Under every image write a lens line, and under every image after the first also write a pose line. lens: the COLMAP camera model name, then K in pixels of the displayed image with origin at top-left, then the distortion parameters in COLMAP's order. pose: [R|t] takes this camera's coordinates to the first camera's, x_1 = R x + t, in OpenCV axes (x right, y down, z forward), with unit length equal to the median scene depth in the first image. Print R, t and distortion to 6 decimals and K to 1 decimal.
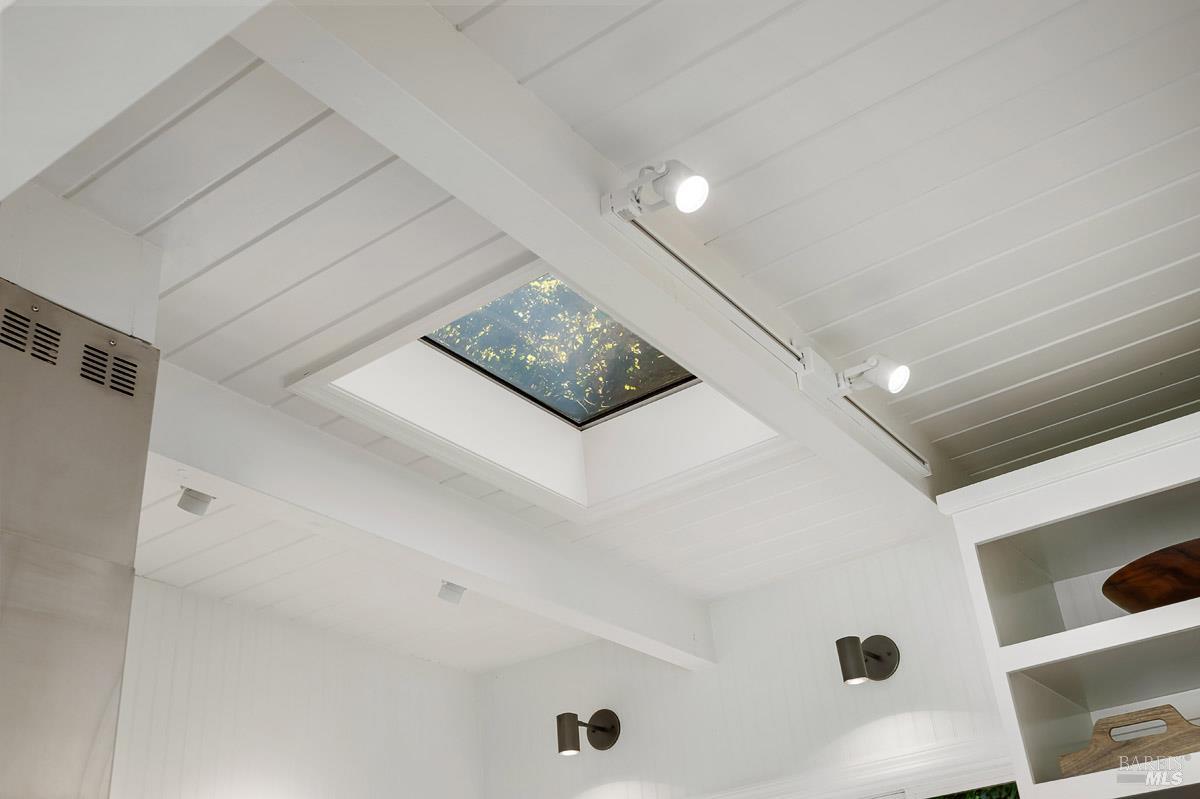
lens RADIAL K [[1218.4, 0, 600.0], [0, 1218.4, 399.5], [0, 0, 1]] dist [-0.000776, 0.011968]
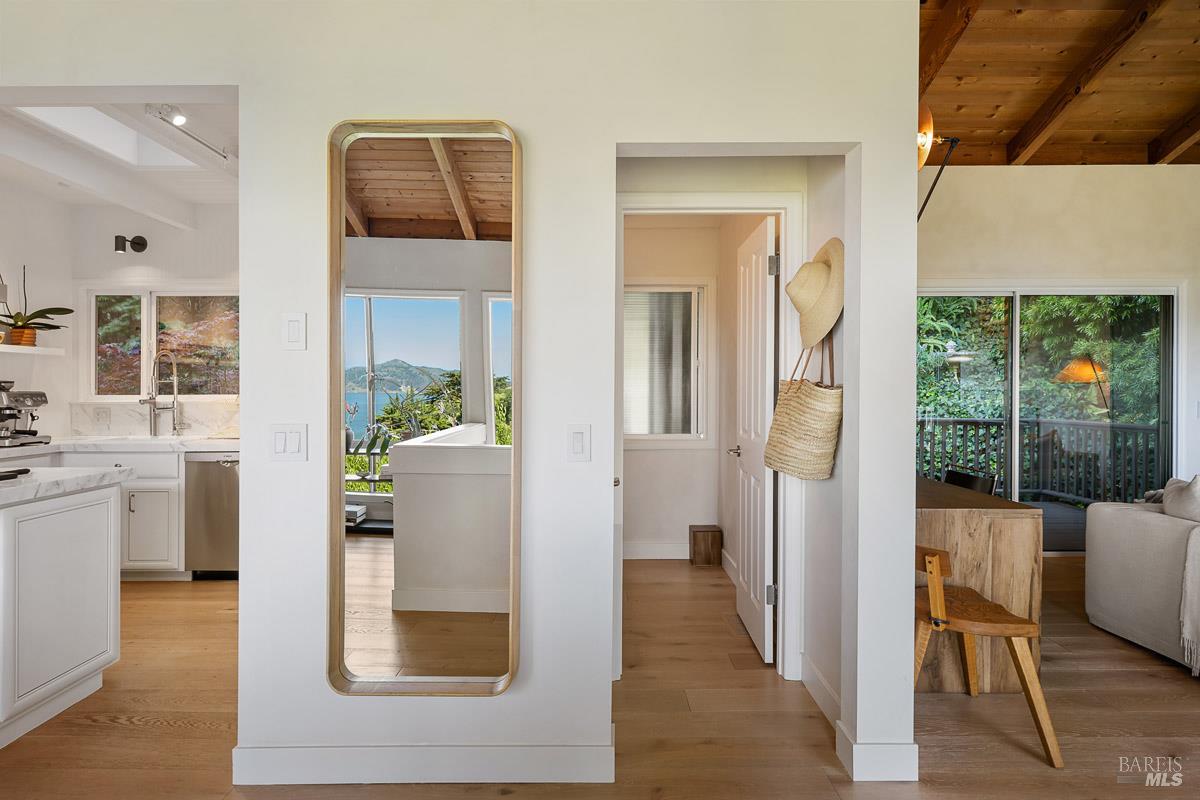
lens RADIAL K [[659.4, 0, 599.4], [0, 659.4, 384.0], [0, 0, 1]] dist [-0.036024, -0.000366]
pose [[0.807751, 0.085300, 0.583320, 0.018231], [-0.344913, 0.870829, 0.350274, -0.257376], [-0.478093, -0.484129, 0.732834, -0.514738]]
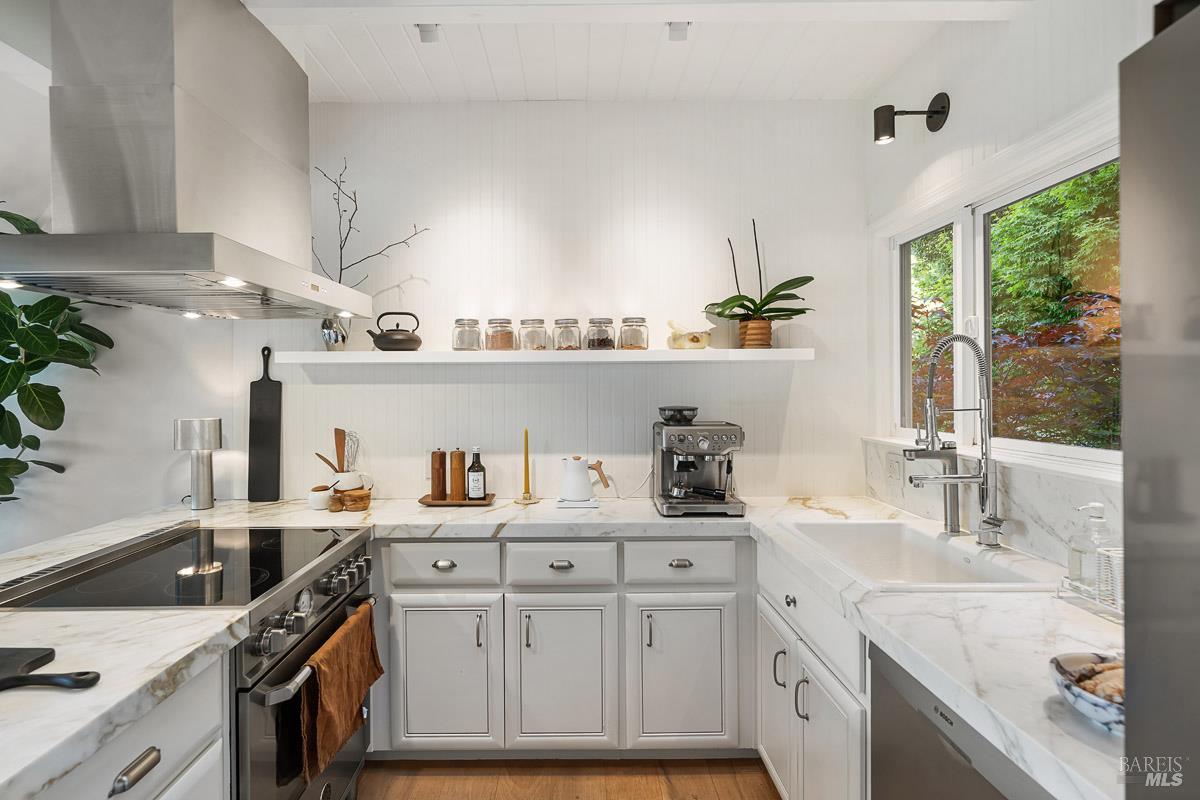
lens RADIAL K [[576.2, 0, 578.9], [0, 576.2, 392.8], [0, 0, 1]] dist [-0.000566, -0.000295]
pose [[0.581020, 0.087906, -0.809128, 0.275523], [0.356609, 0.866145, 0.350175, 0.203040], [0.731605, -0.492002, 0.471899, 0.409910]]
